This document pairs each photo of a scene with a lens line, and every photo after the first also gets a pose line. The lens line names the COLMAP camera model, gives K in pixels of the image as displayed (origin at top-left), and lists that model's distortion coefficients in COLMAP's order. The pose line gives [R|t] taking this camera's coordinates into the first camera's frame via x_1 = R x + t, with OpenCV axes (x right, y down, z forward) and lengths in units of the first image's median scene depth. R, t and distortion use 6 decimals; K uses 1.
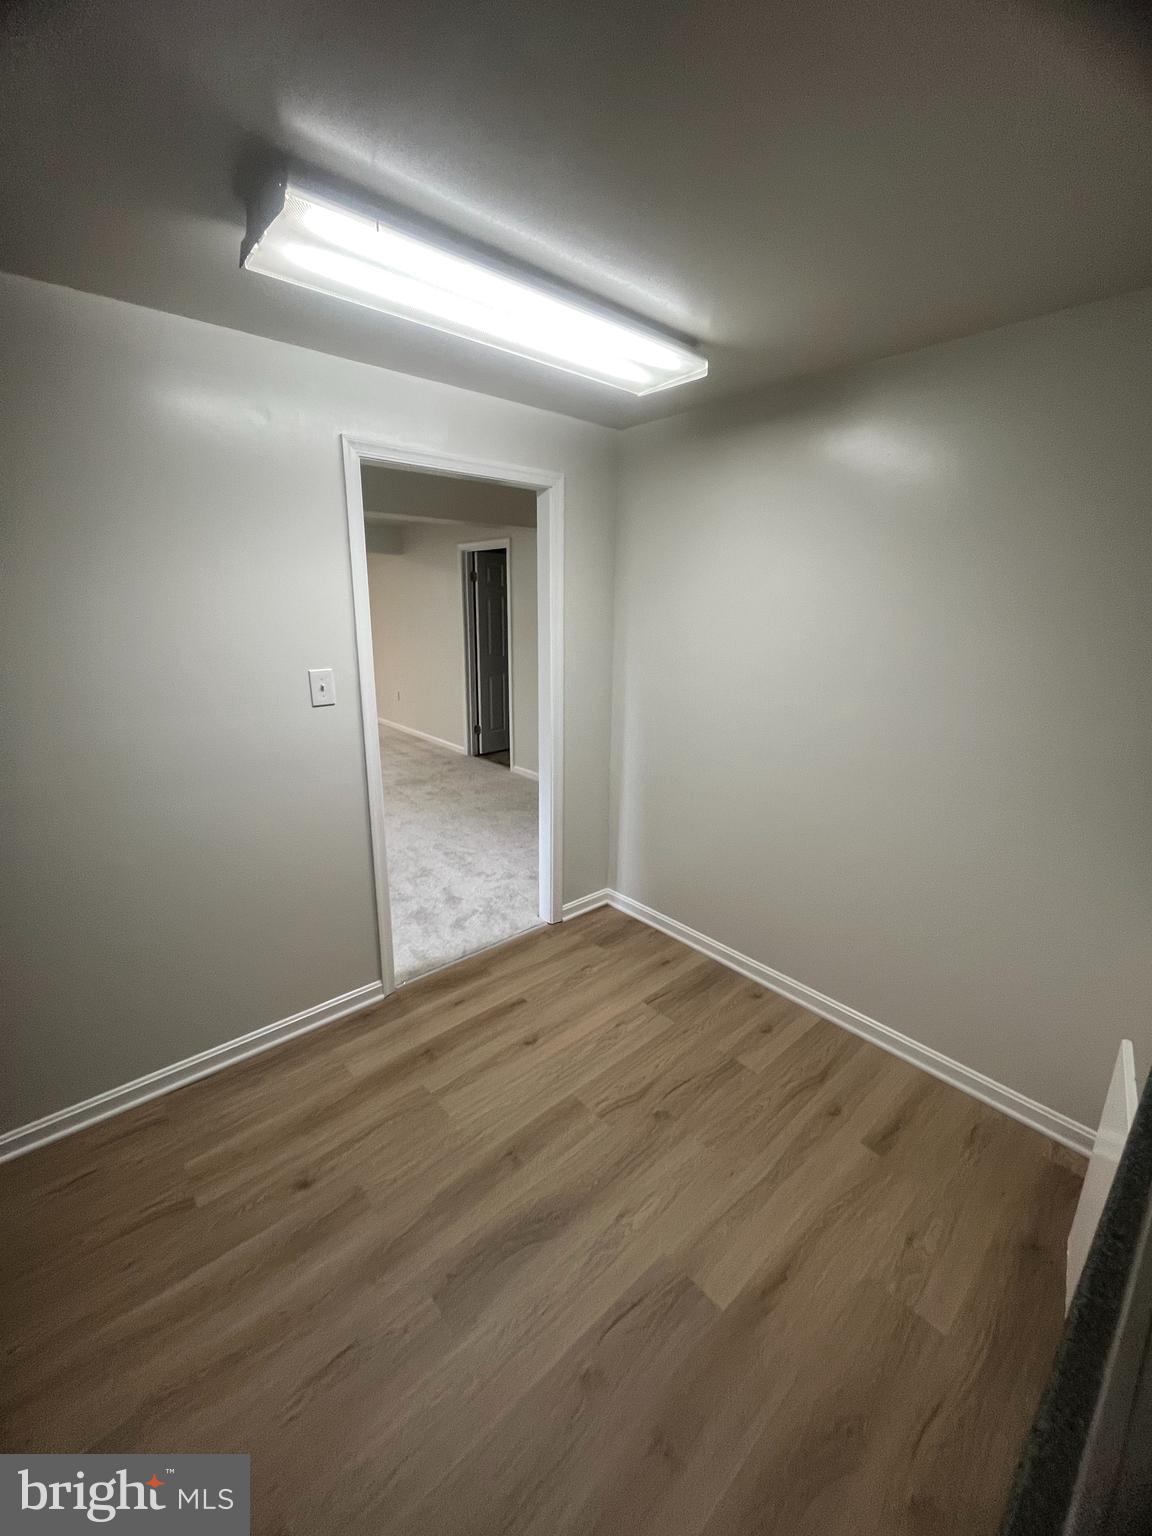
lens RADIAL K [[619.3, 0, 574.8], [0, 619.3, 764.8], [0, 0, 1]] dist [-0.004730, 0.001230]
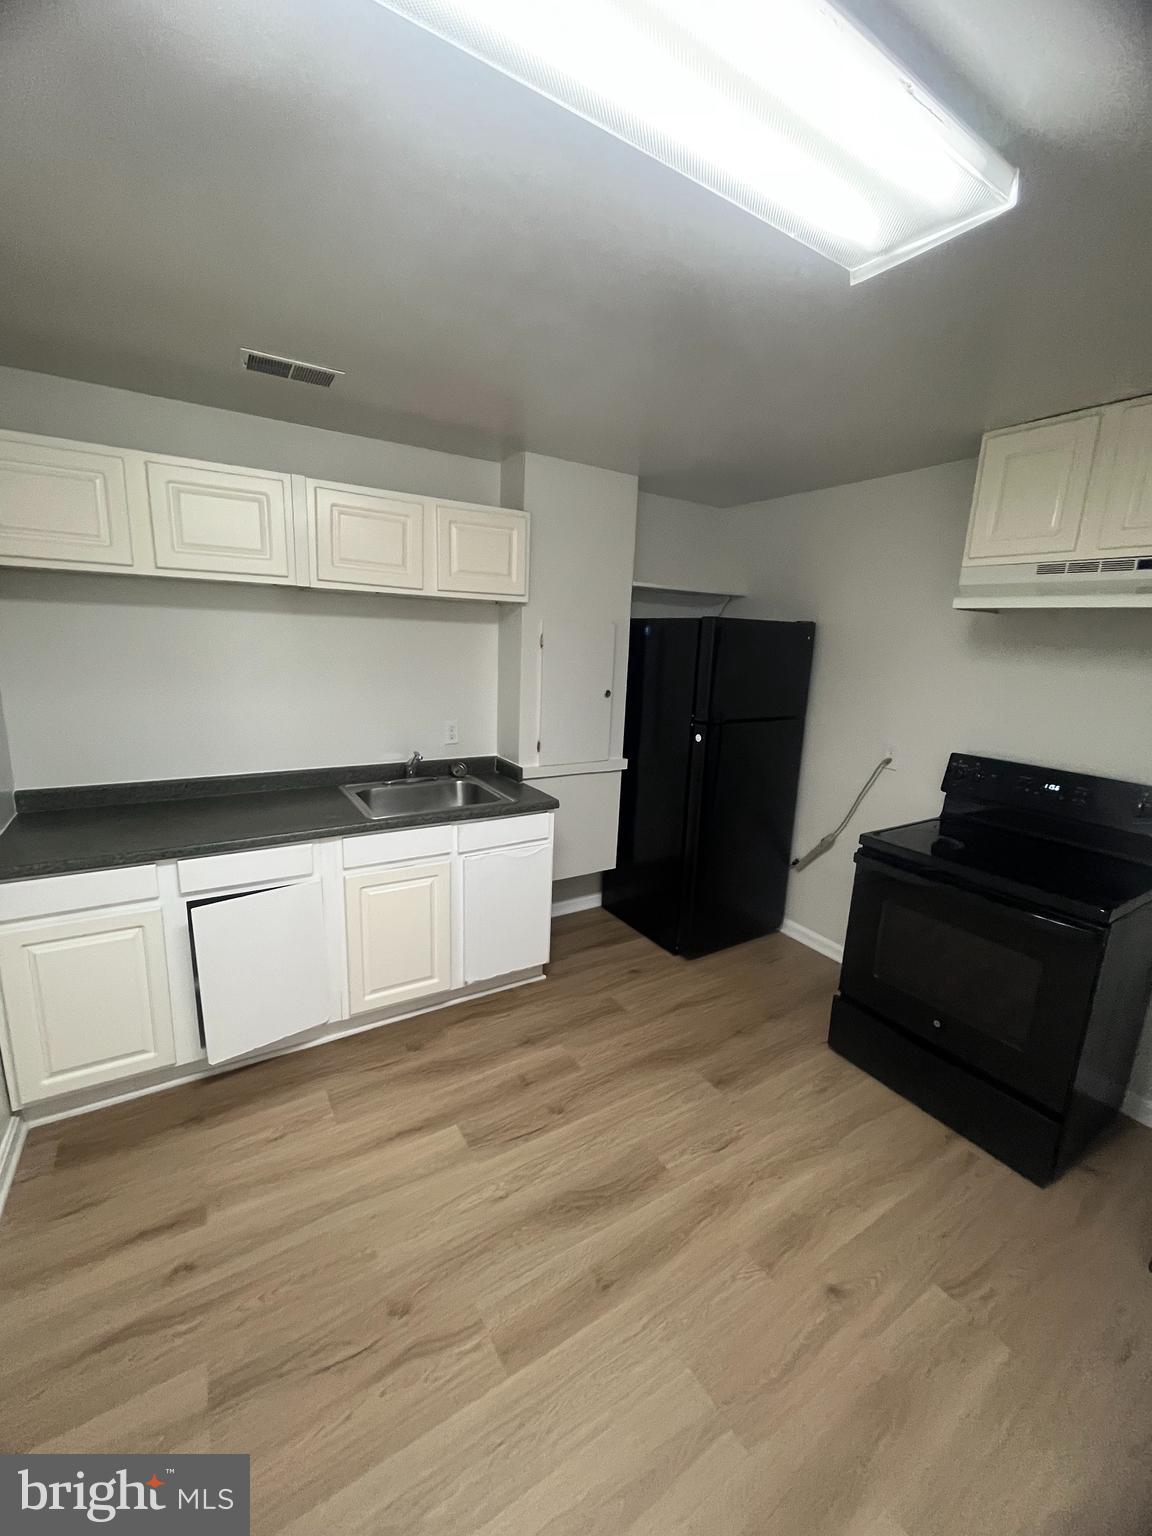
lens RADIAL K [[619.3, 0, 573.9], [0, 619.3, 767.9], [0, 0, 1]] dist [-0.004730, 0.001230]
pose [[-0.984782, -0.083374, 0.152488, -0.126659], [-0.006128, 0.893527, 0.448967, -0.353601], [-0.173684, 0.441201, -0.880441, 1.370695]]
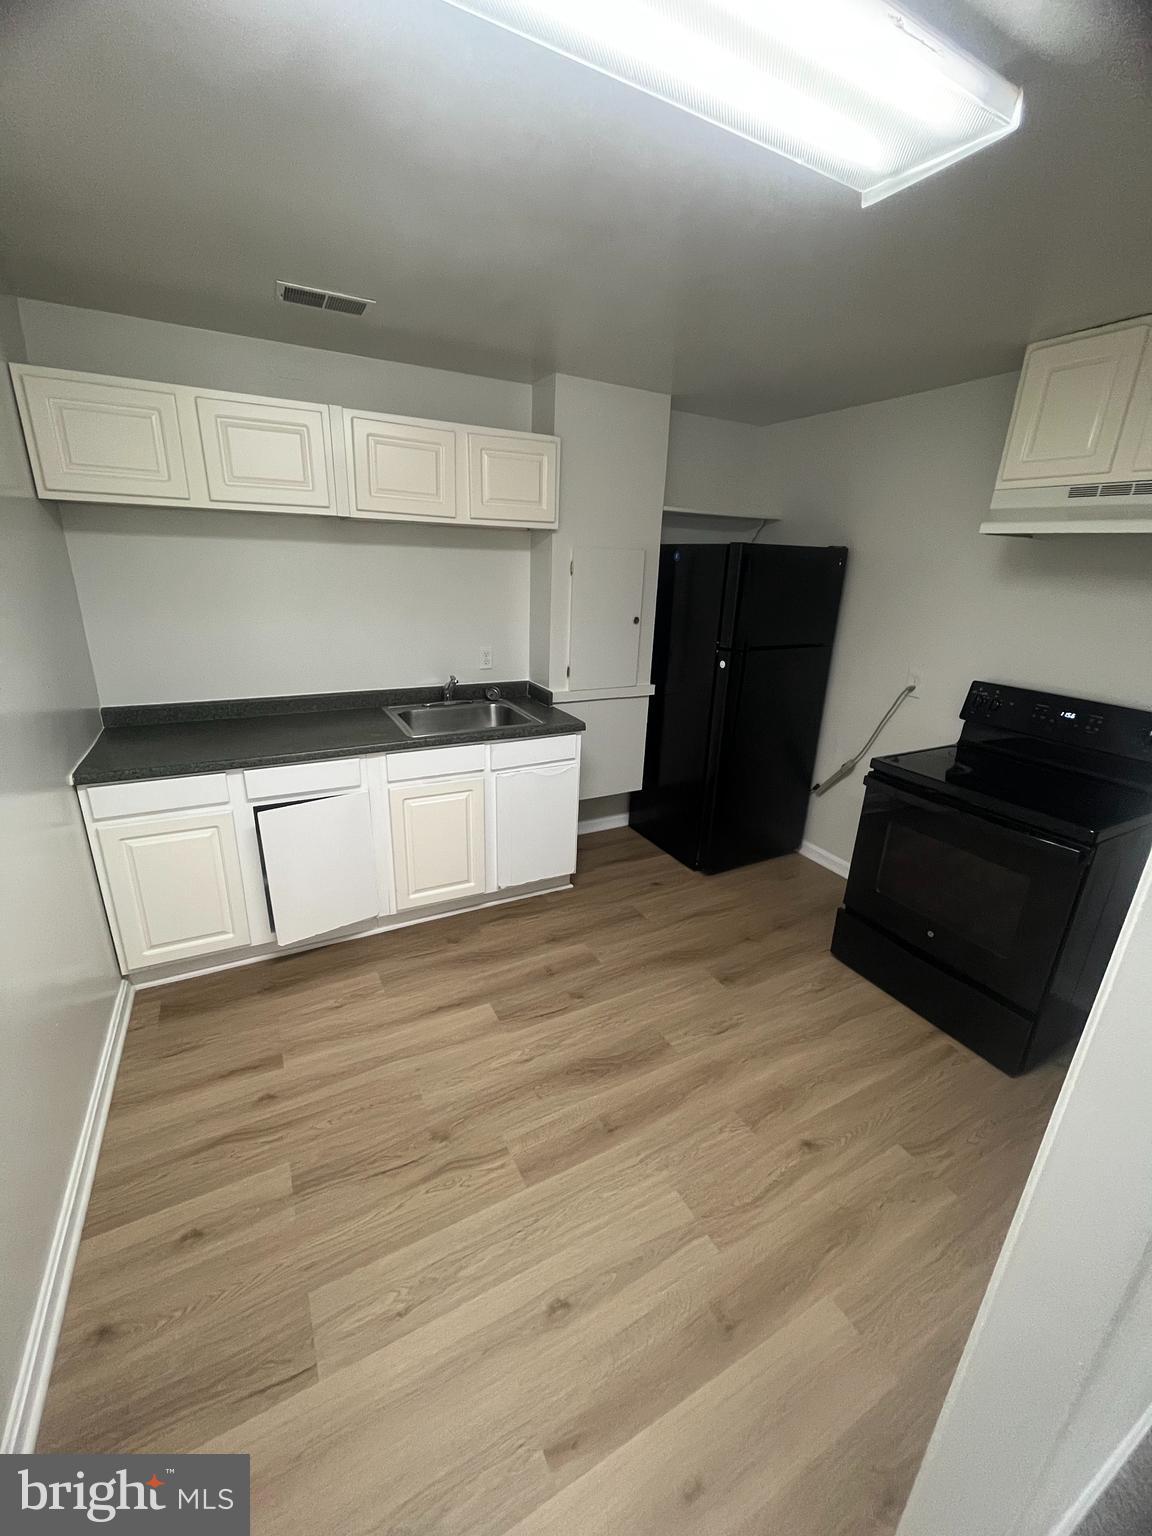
lens RADIAL K [[619.3, 0, 575.1], [0, 619.3, 768.2], [0, 0, 1]] dist [-0.004730, 0.001230]
pose [[-0.971787, -0.116894, 0.204854, -0.177012], [0.015008, 0.836138, 0.548314, -0.382289], [-0.235381, 0.535919, -0.810794, 1.441339]]
